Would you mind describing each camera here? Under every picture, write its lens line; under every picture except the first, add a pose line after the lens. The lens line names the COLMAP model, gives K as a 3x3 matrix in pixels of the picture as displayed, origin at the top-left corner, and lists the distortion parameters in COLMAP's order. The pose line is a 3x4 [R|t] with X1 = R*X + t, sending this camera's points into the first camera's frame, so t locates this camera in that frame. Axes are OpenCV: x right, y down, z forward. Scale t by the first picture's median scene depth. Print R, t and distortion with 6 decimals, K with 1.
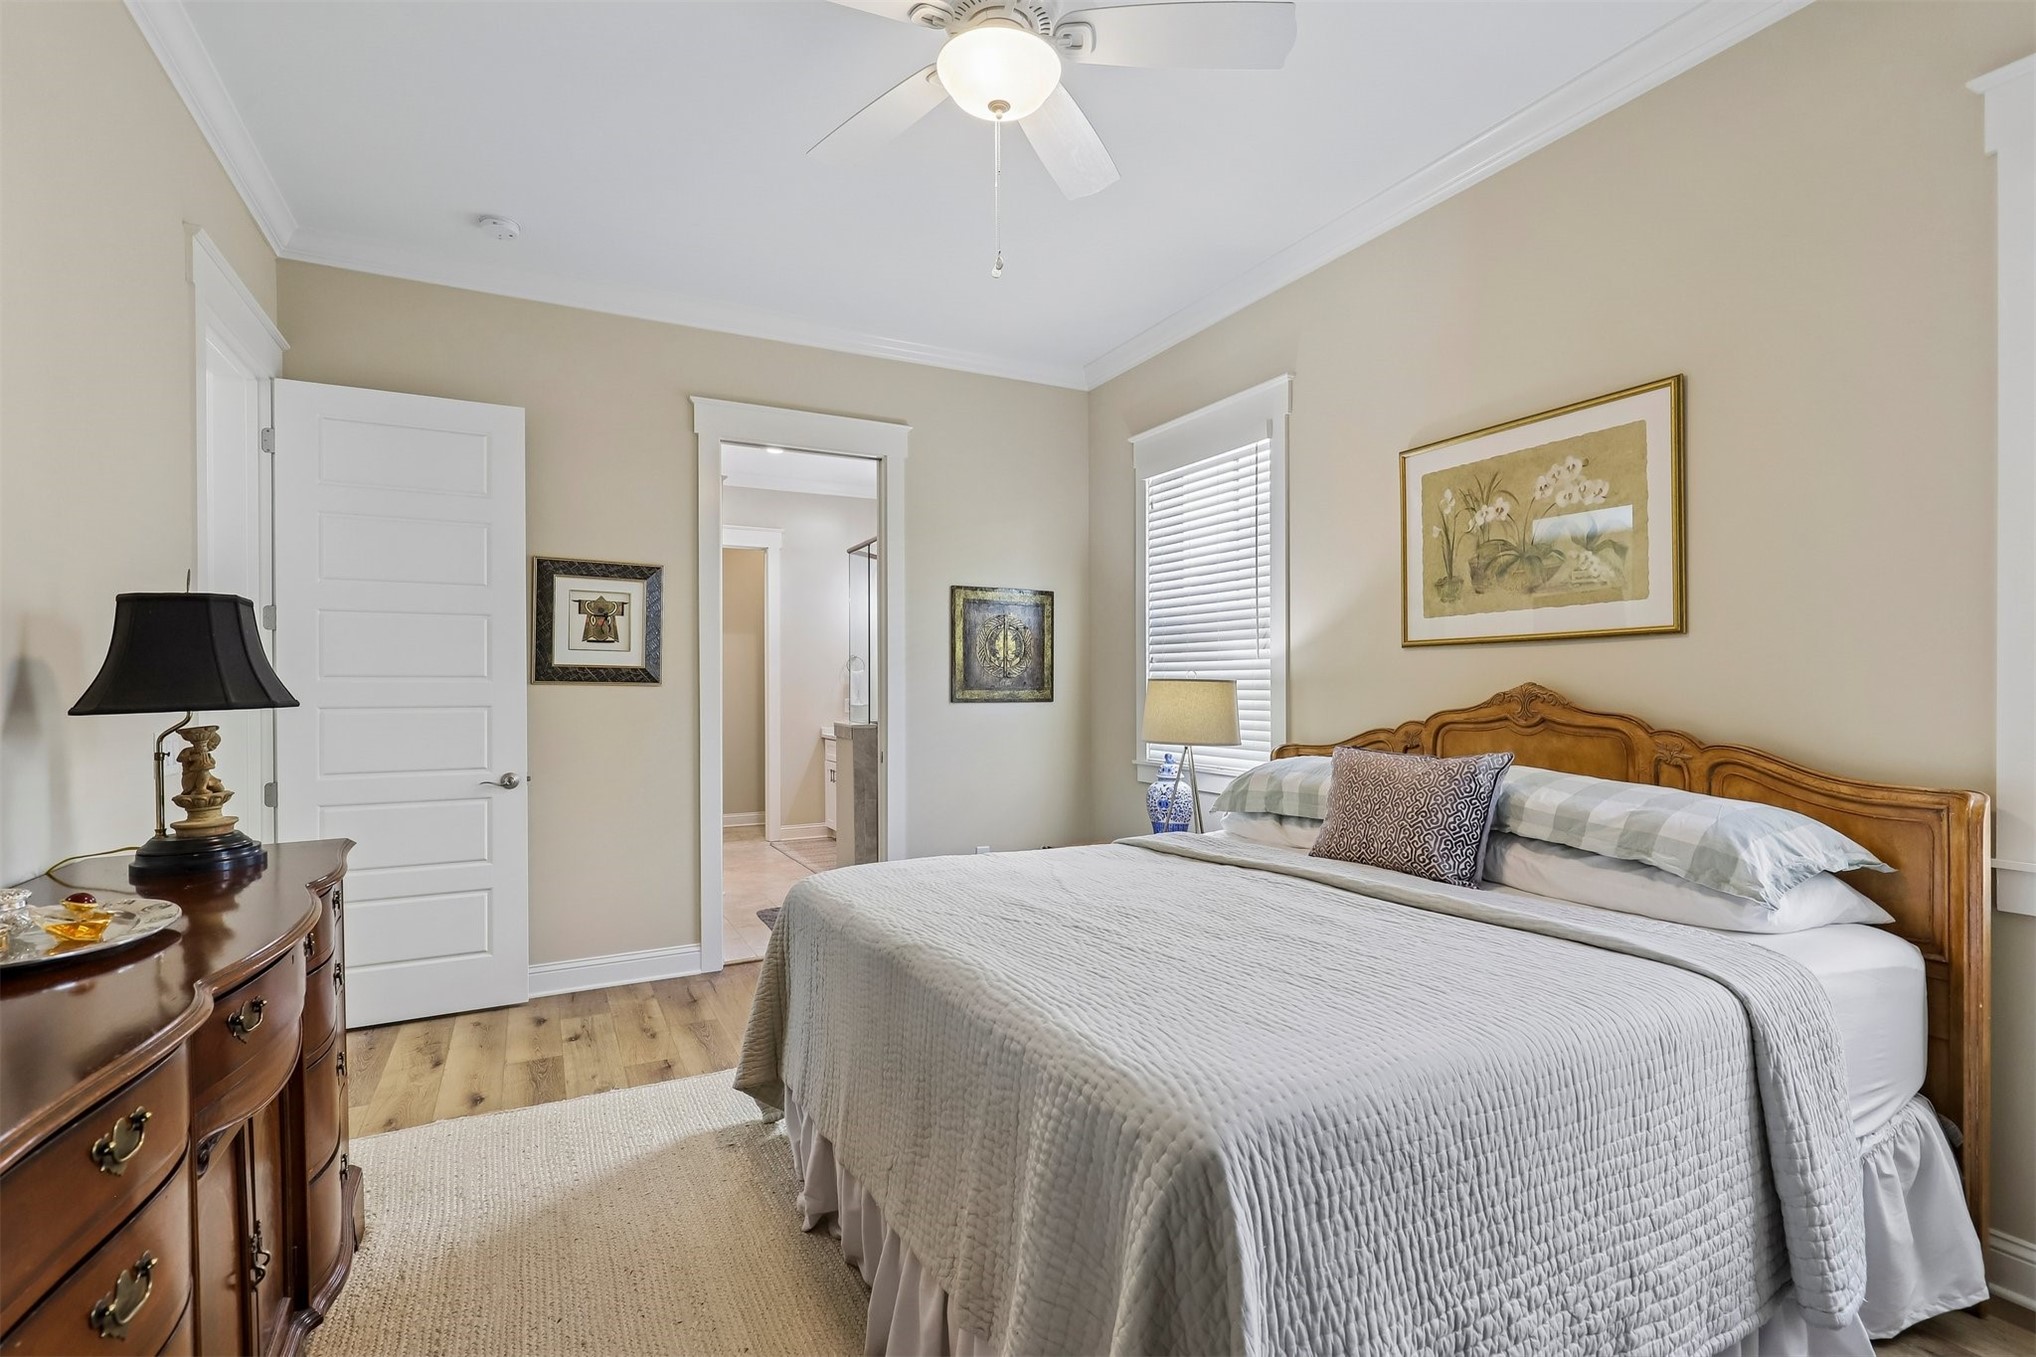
lens RADIAL K [[924.6, 0, 1015.4], [0, 924.6, 685.0], [0, 0, 1]] dist [-0.001121, 0.000119]
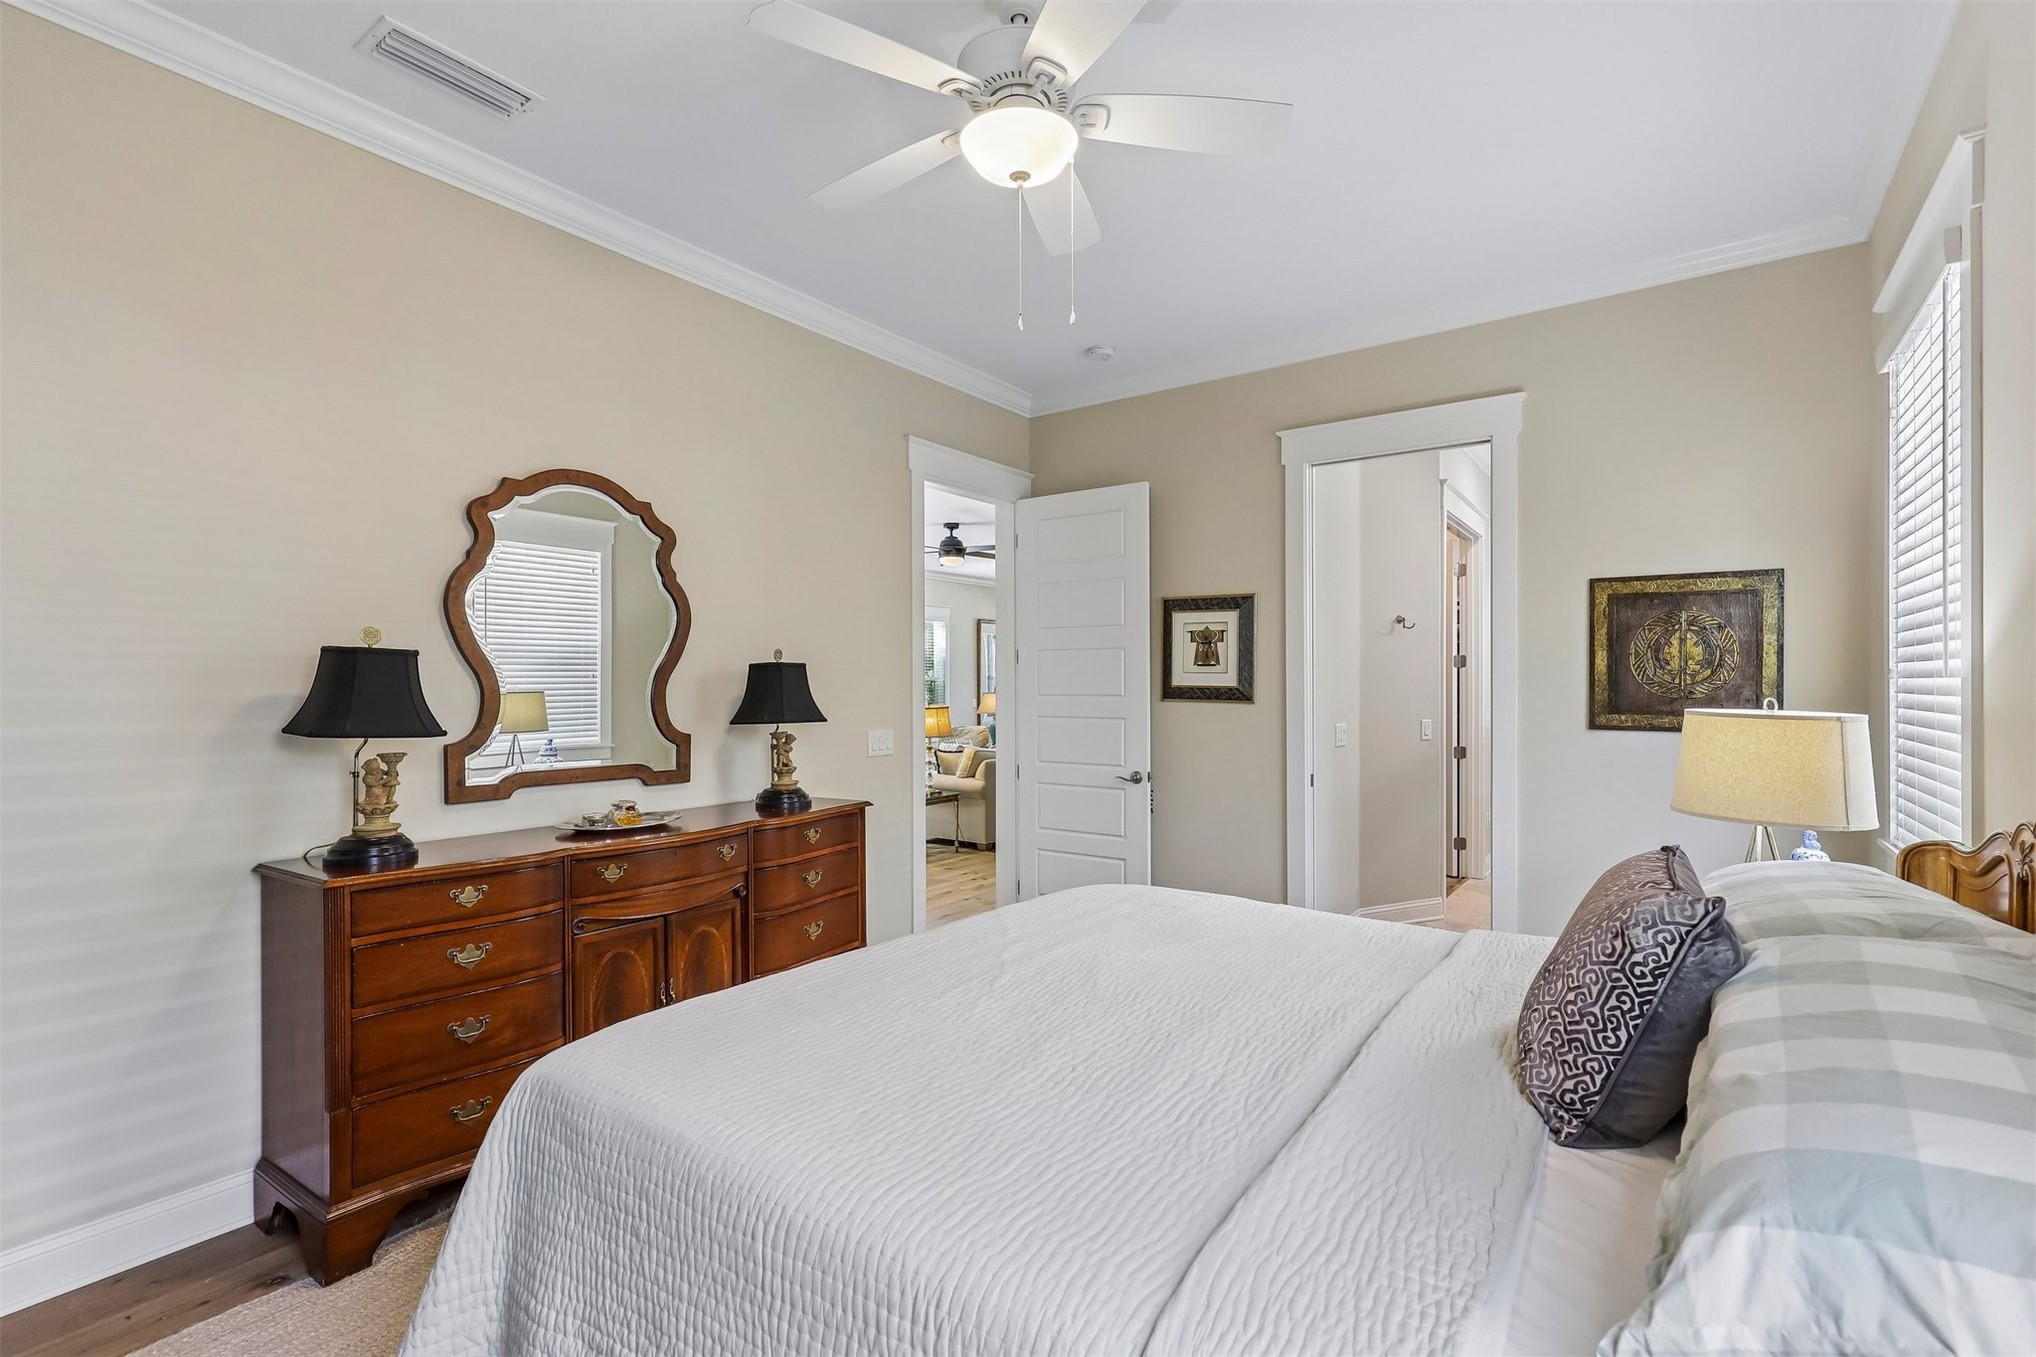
lens RADIAL K [[924.6, 0, 1016.9], [0, 924.6, 681.6], [0, 0, 1]] dist [-0.001121, 0.000119]
pose [[0.447792, -0.001549, -0.894137, 0.594360], [0.003000, 0.999995, -0.000230, -0.032445], [0.894133, -0.002579, 0.447794, 0.319348]]
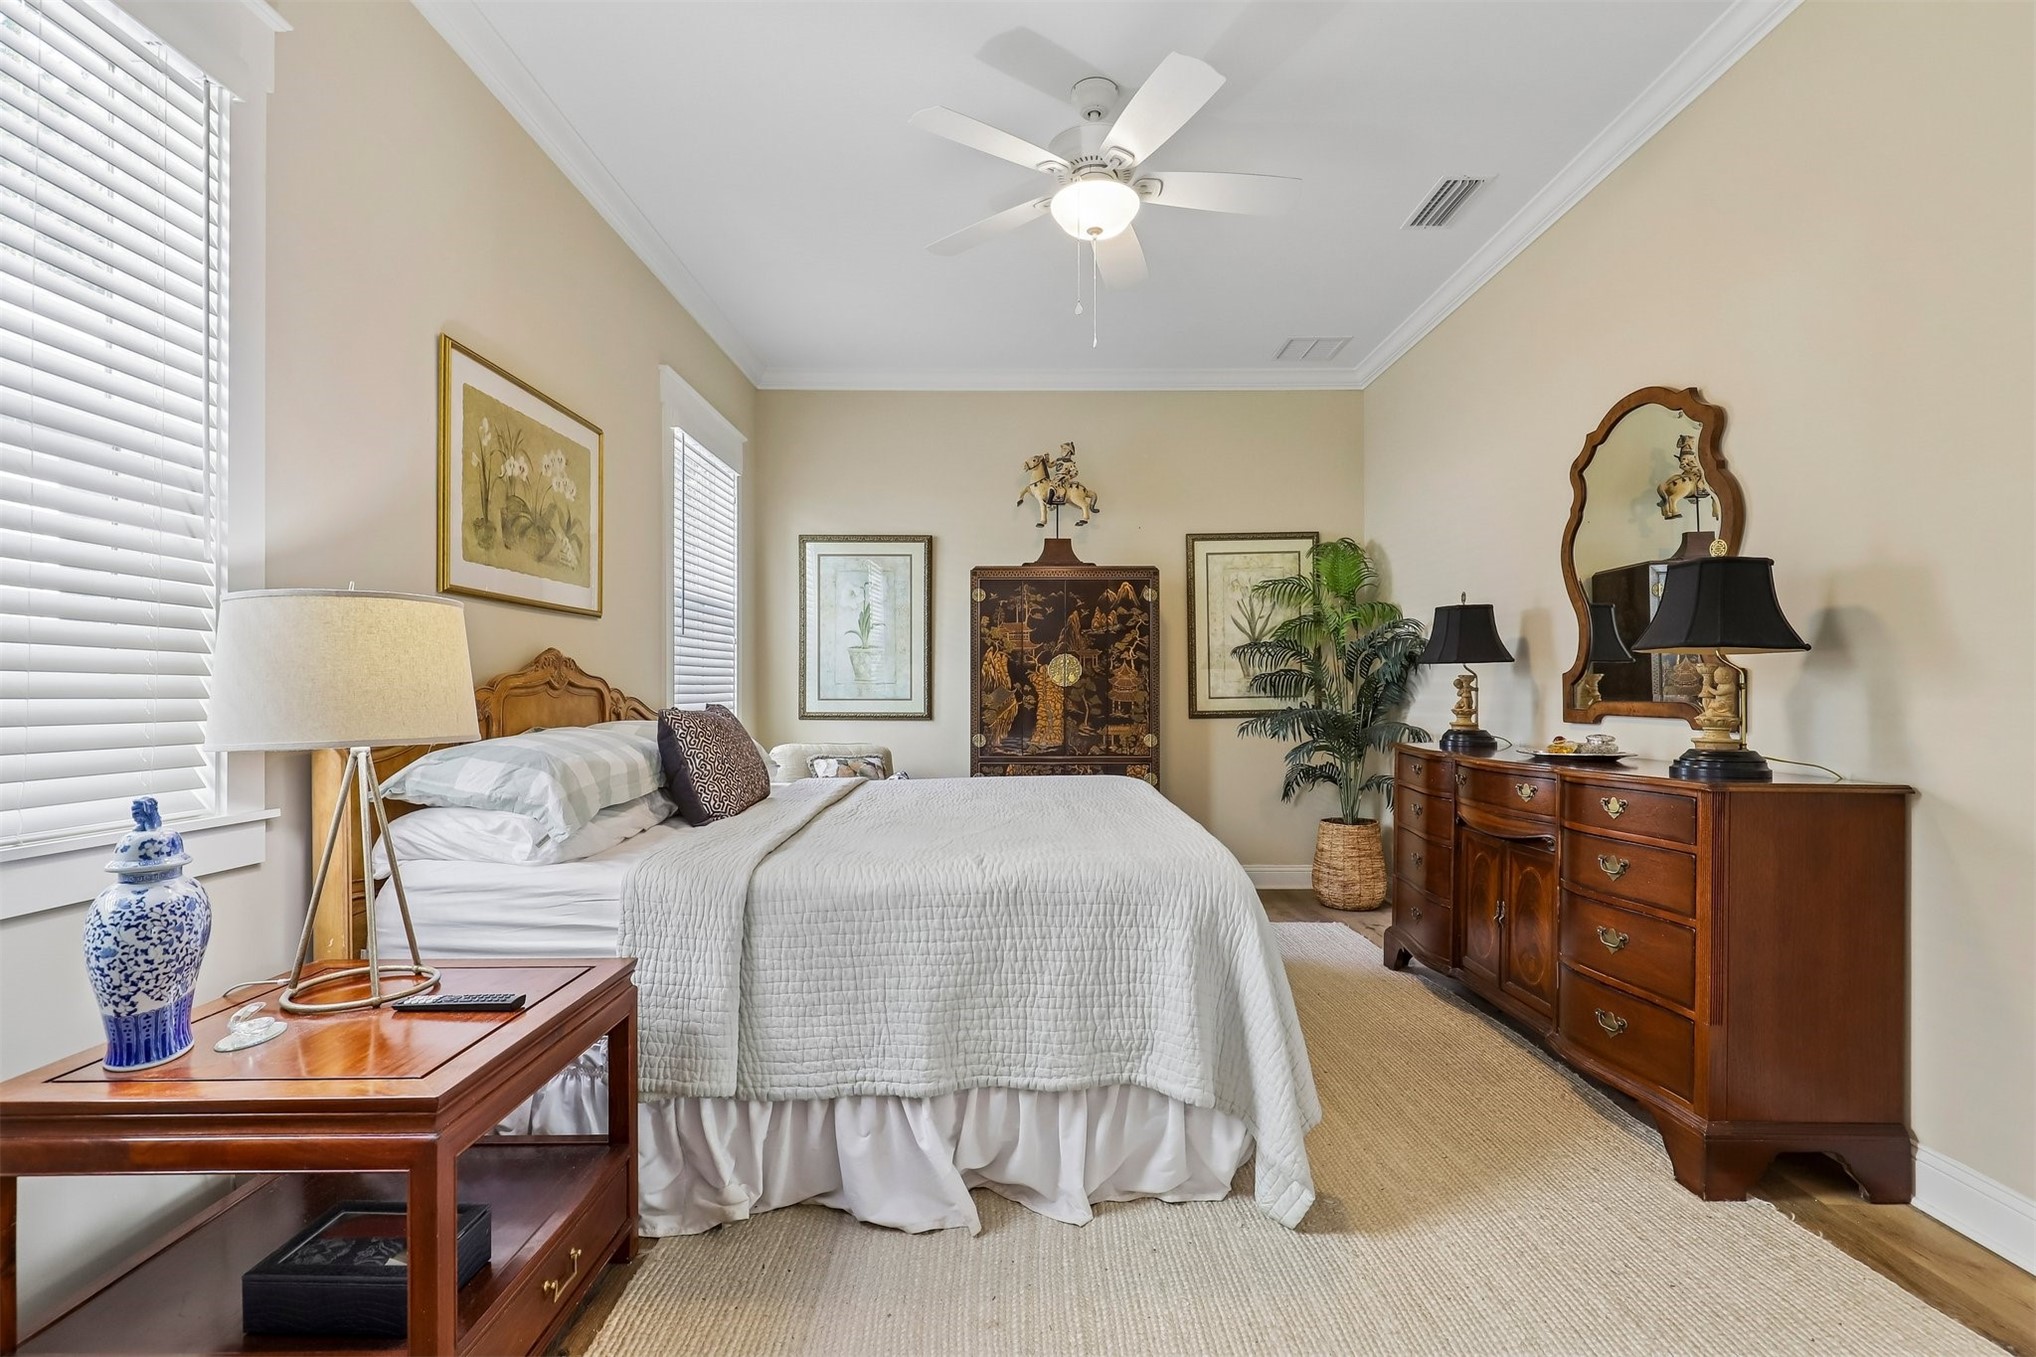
lens RADIAL K [[924.6, 0, 1026.7], [0, 924.6, 687.8], [0, 0, 1]] dist [-0.001121, 0.000119]
pose [[-0.894872, 0.007952, 0.446251, -0.348322], [0.006264, 0.999967, -0.005258, 0.045105], [-0.446278, -0.001910, -0.894892, 1.473643]]
